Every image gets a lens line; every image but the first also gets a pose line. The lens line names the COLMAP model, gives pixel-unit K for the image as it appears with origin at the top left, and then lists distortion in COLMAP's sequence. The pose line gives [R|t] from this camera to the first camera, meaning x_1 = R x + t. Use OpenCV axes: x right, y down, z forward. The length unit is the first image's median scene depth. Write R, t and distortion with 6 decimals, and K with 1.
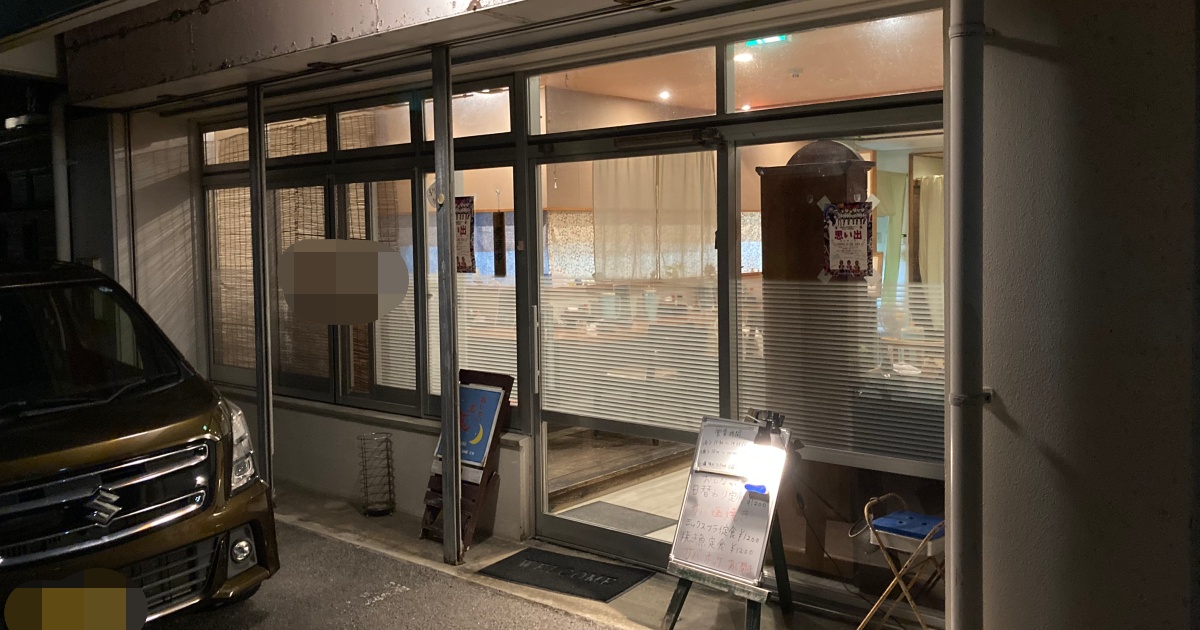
lens RADIAL K [[912.5, 0, 598.6], [0, 912.5, 287.9], [0, 0, 1]] dist [0.009493, 0.000512]
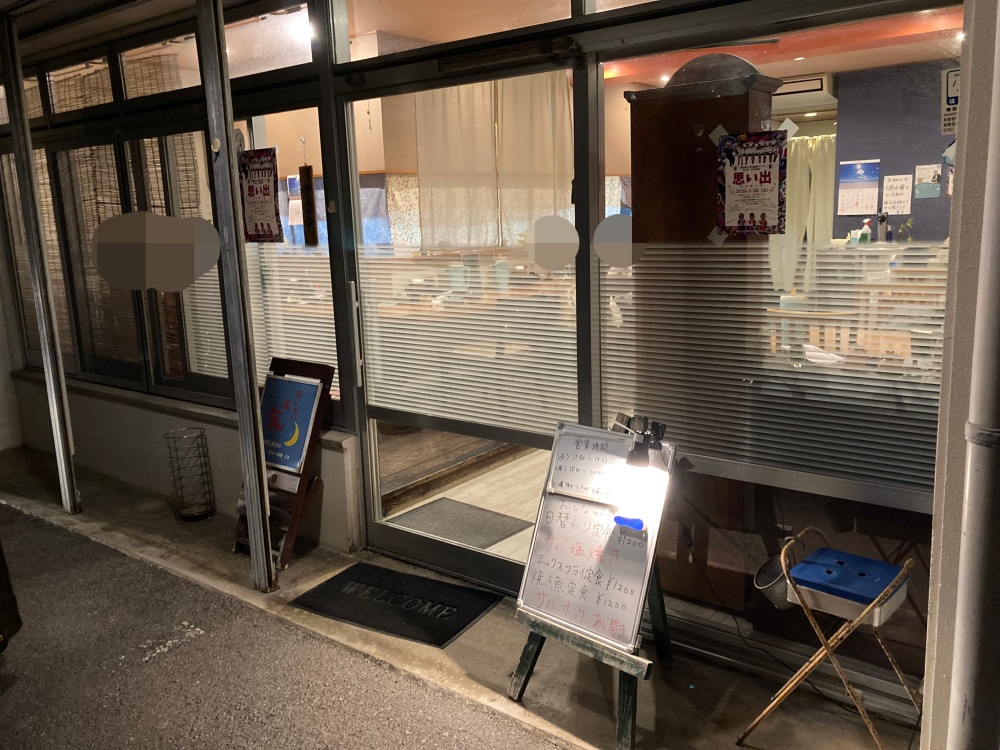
lens RADIAL K [[776.5, 0, 498.4], [0, 776.5, 360.1], [0, 0, 1]] dist [0.049971, -0.102023]
pose [[0.998912, -0.025857, 0.038801, 0.035801], [0.020528, 0.991044, 0.131946, 0.000269], [-0.041865, -0.131006, 0.990497, 0.320849]]
